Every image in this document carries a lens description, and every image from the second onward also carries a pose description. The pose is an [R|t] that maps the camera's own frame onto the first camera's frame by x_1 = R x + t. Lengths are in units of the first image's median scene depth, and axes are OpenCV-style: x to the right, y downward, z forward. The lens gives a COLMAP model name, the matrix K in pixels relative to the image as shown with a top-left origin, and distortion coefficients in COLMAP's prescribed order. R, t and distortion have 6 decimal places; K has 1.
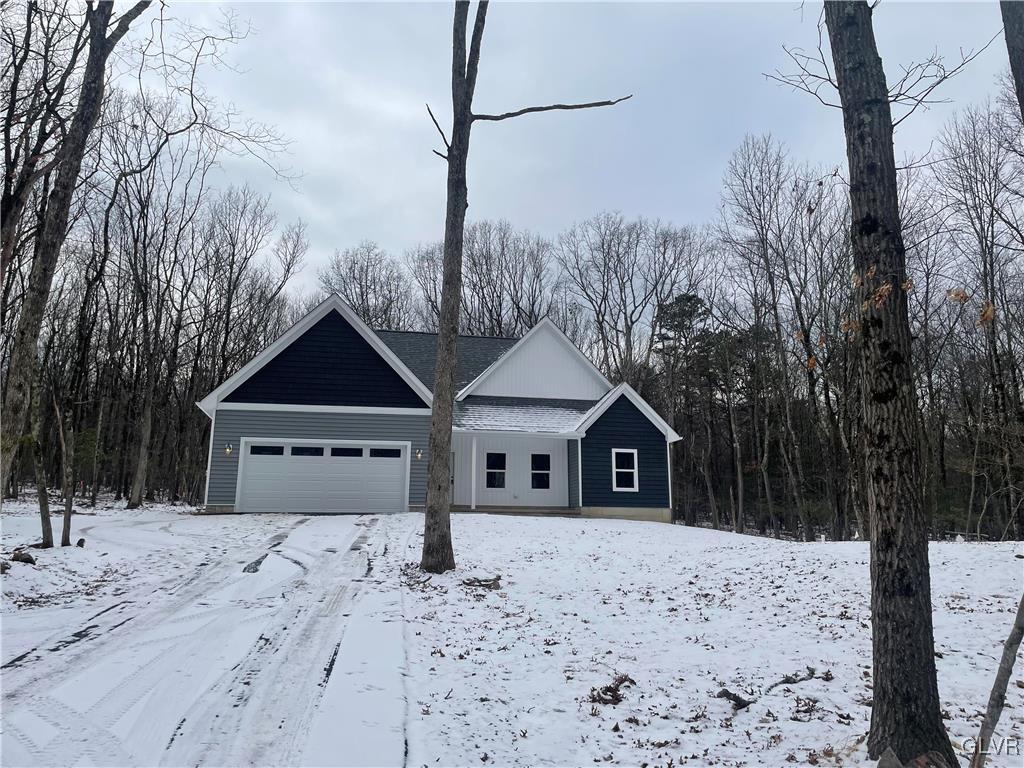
lens RADIAL K [[775.4, 0, 518.4], [0, 775.4, 349.3], [0, 0, 1]] dist [0.003179, 0.000727]
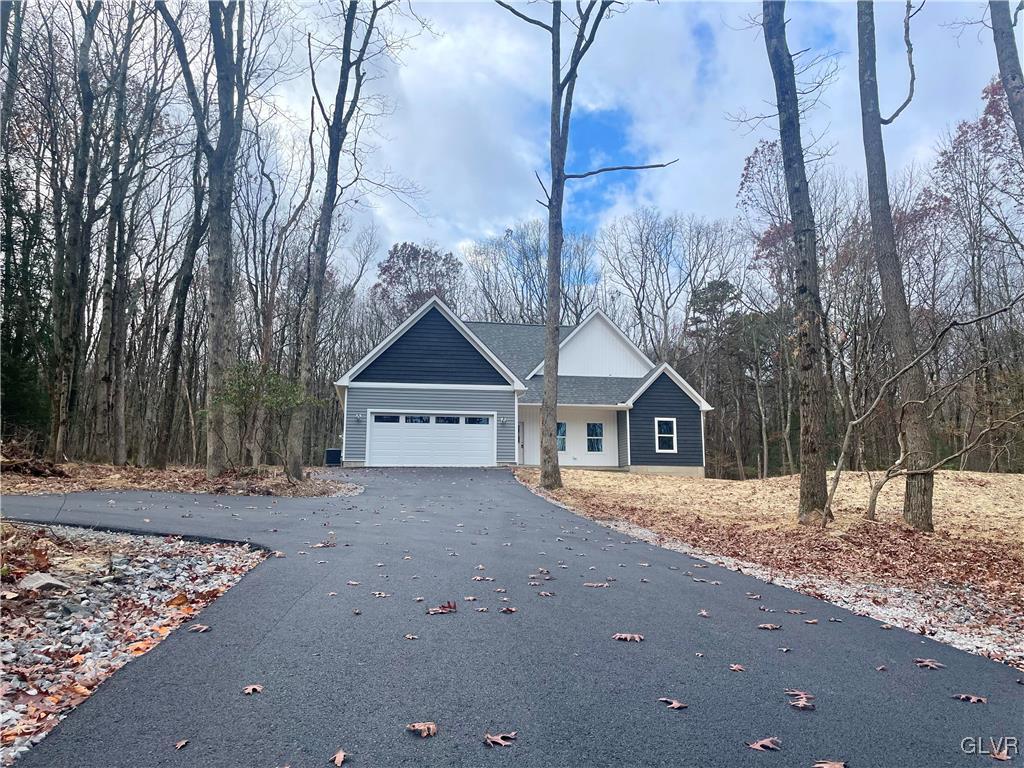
lens RADIAL K [[779.2, 0, 512.0], [0, 779.2, 384.0], [0, 0, 1]] dist [0.003184, -0.001267]
pose [[0.998934, -0.011291, -0.044768, -0.032029], [0.014346, 0.997548, 0.068504, -0.006751], [0.043884, -0.069073, 0.996646, -0.146727]]
